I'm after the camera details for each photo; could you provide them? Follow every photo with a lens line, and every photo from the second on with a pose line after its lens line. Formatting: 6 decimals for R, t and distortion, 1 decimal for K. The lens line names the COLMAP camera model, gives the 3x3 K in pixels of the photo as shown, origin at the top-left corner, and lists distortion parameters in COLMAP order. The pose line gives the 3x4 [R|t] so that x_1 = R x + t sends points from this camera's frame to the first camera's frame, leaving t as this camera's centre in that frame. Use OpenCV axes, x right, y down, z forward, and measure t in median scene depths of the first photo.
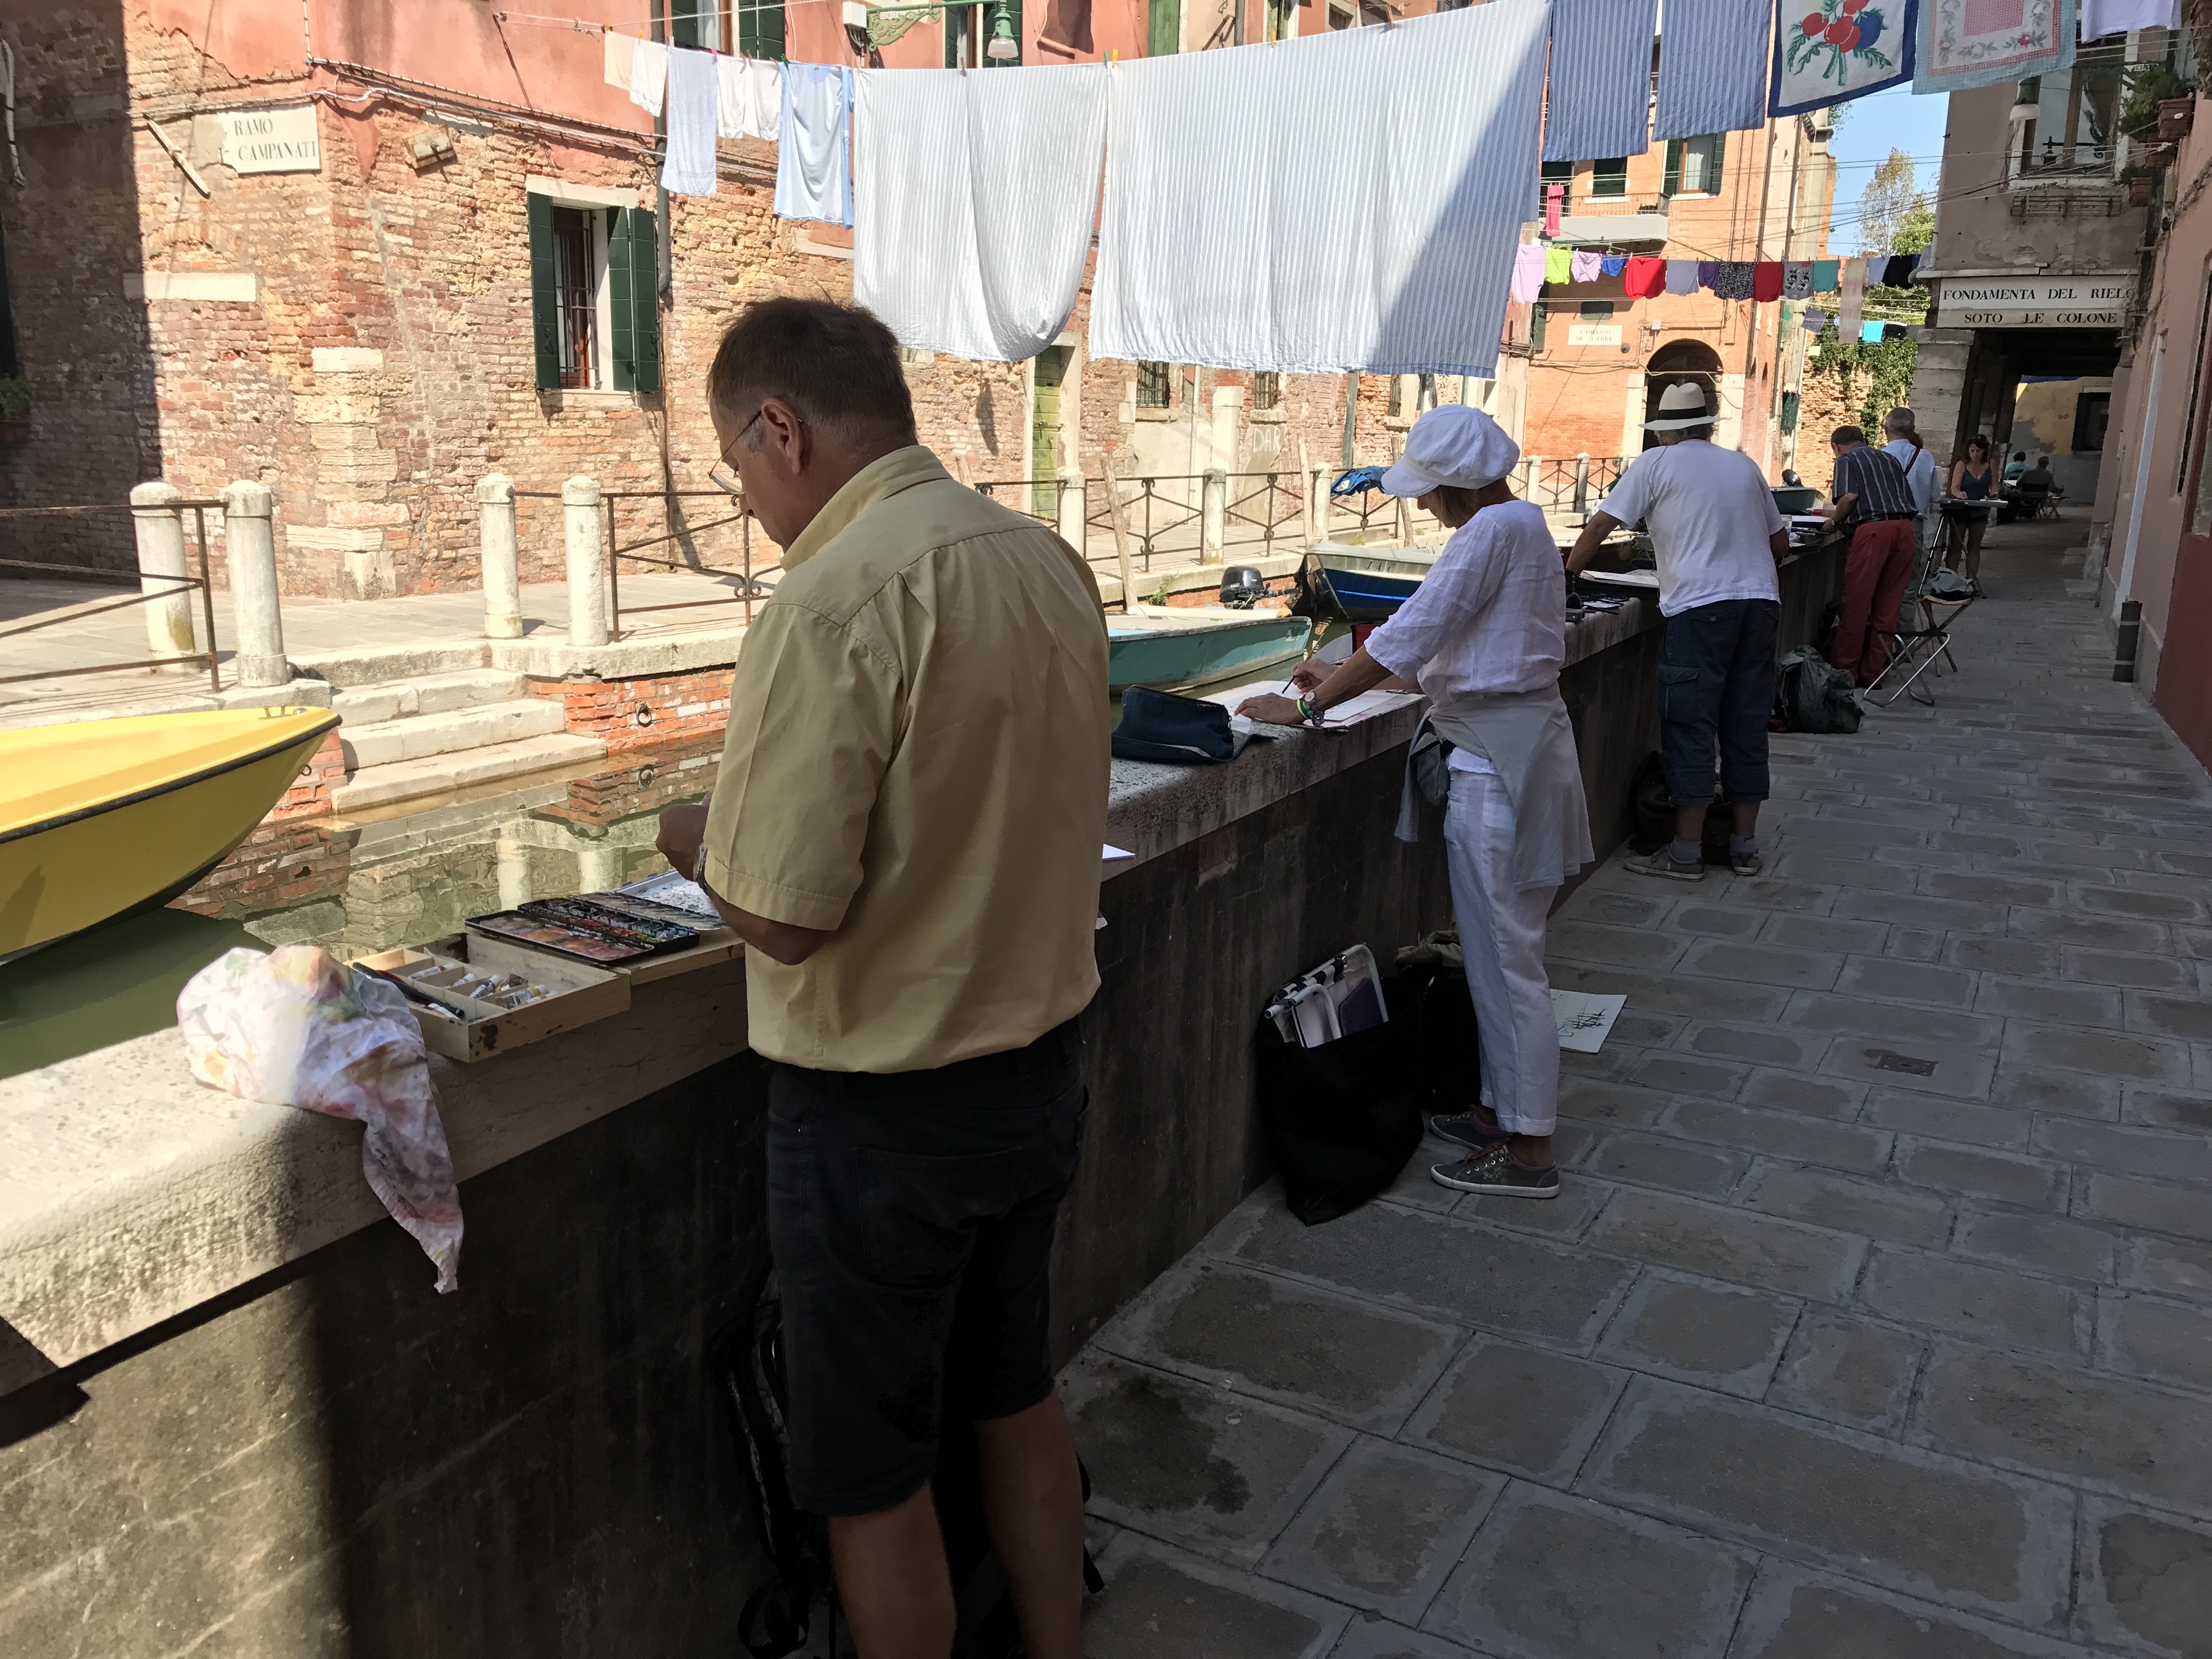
lens RADIAL K [[1821.3, 0, 1050.1], [0, 1821.3, 784.2], [0, 0, 1]] dist [0.001774, 0.009094]
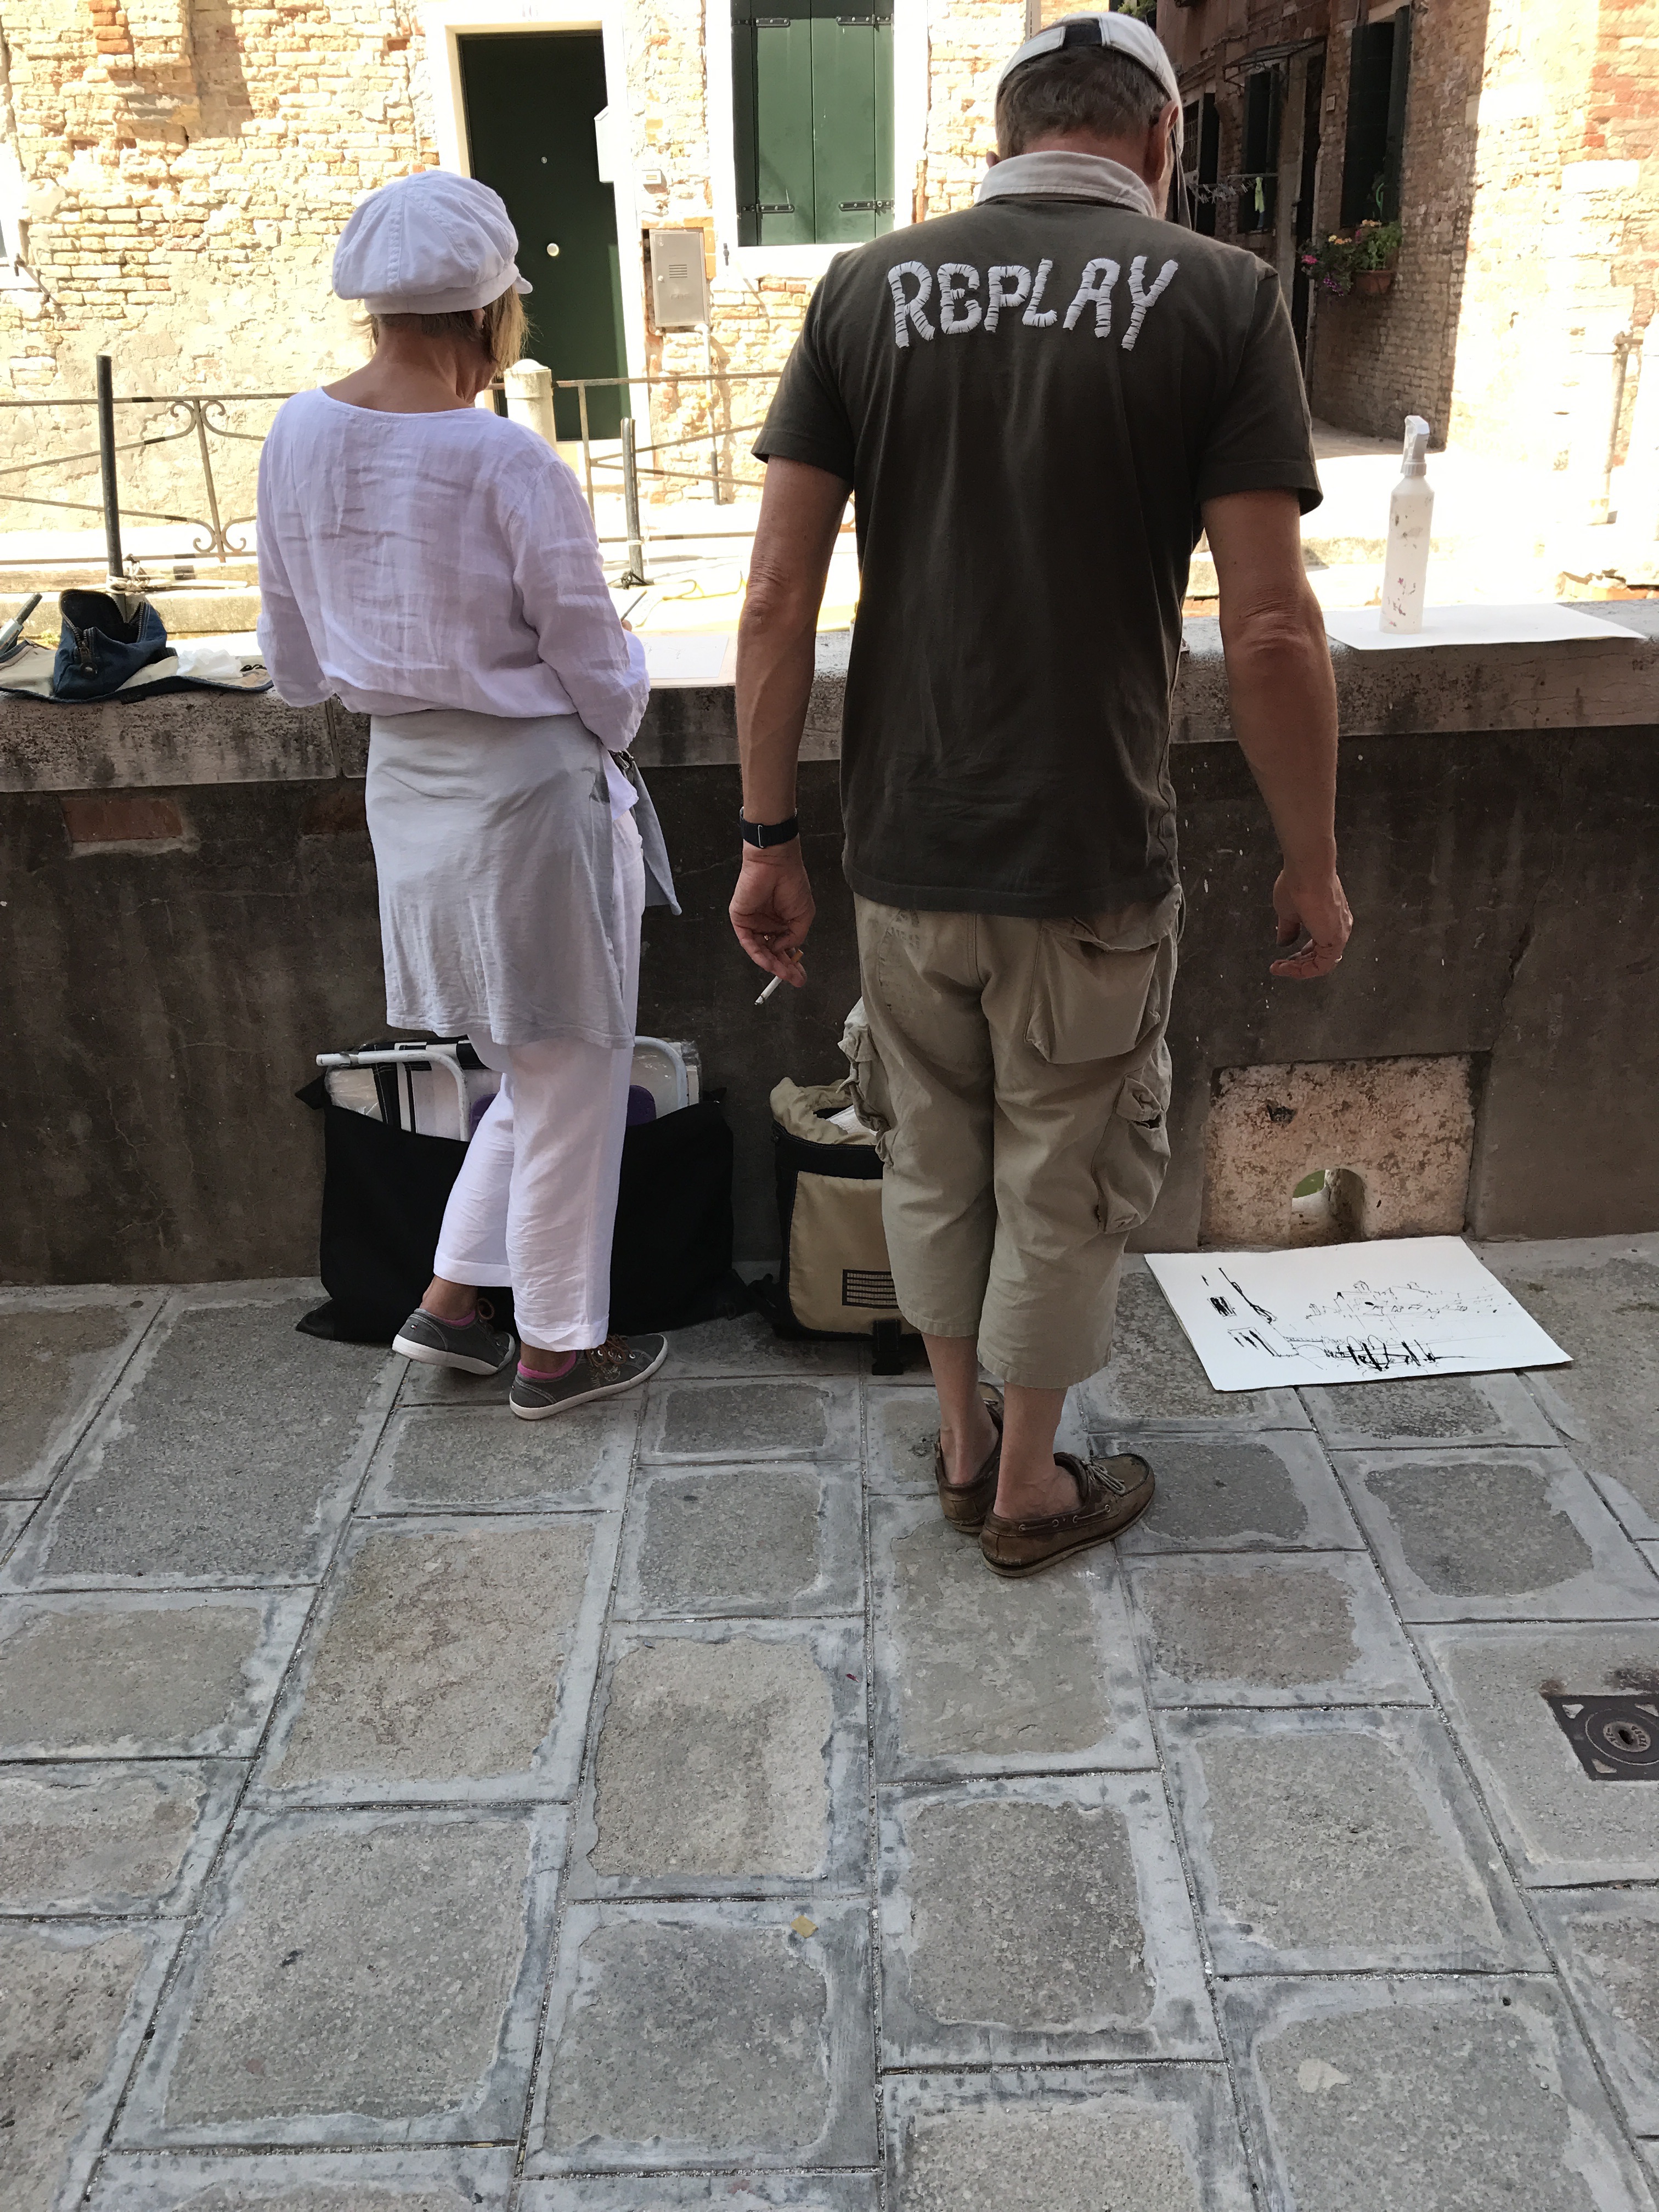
lens RADIAL K [[1793.8, 0, 833.3], [0, 1793.8, 1055.0], [0, 0, 1]] dist [0.059356, -0.078610]
pose [[0.506689, 0.307302, -0.805501, 0.236490], [-0.127821, 0.950767, 0.282318, -0.033389], [0.852601, -0.040088, 0.521023, 0.221107]]
